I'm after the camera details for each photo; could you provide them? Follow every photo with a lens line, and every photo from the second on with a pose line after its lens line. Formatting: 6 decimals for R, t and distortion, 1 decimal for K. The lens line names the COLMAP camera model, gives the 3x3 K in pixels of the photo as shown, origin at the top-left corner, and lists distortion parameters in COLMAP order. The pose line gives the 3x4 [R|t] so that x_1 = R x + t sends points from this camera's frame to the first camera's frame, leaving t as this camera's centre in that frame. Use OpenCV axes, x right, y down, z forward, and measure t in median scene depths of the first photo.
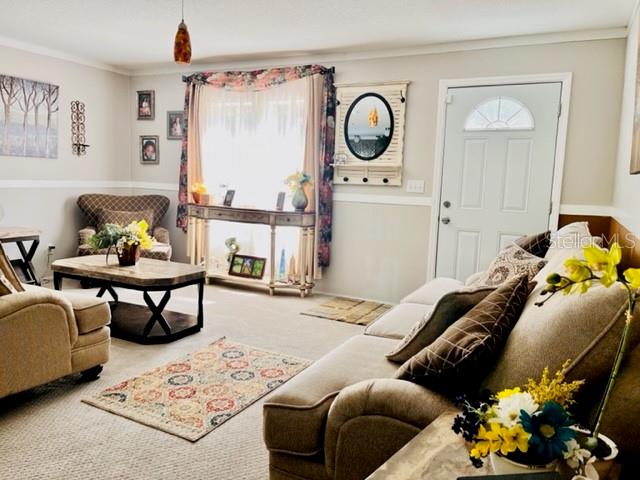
lens RADIAL K [[486.5, 0, 325.0], [0, 486.5, 238.2], [0, 0, 1]] dist [0.069269, -0.094174]
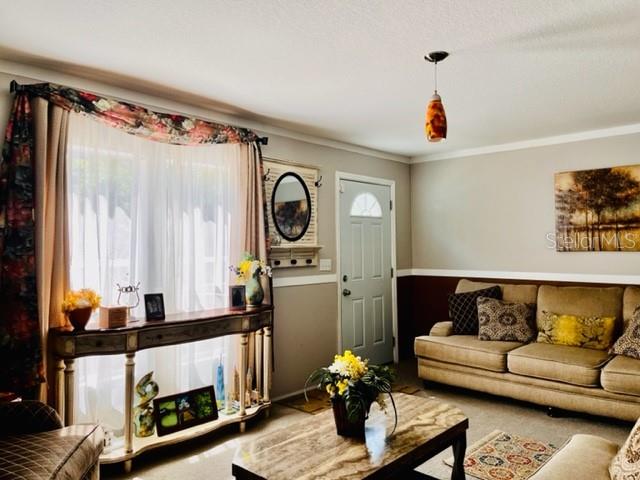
lens RADIAL K [[486.5, 0, 325.7], [0, 486.5, 236.3], [0, 0, 1]] dist [0.069269, -0.094174]
pose [[0.264798, -0.018157, 0.964133, -0.790090], [0.135377, 0.990621, -0.018525, -0.140931], [-0.954754, 0.135427, 0.264773, 0.678064]]
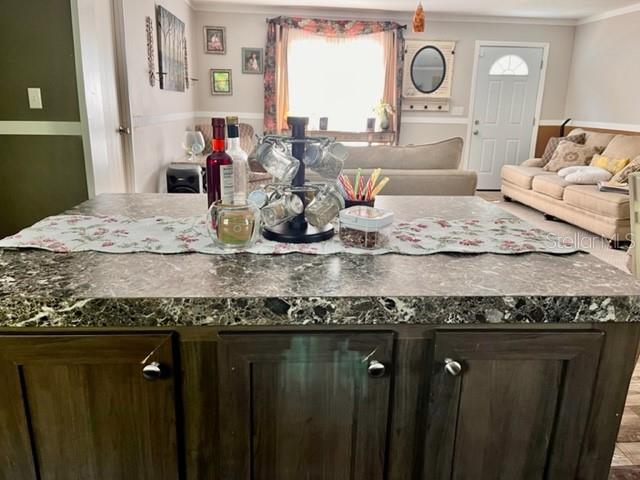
lens RADIAL K [[486.5, 0, 325.8], [0, 486.5, 230.5], [0, 0, 1]] dist [0.069269, -0.094174]
pose [[0.856975, -0.143833, 0.494879, -0.942571], [0.069092, 0.983661, 0.166248, -0.020598], [-0.510705, -0.108278, 0.852910, -0.139093]]
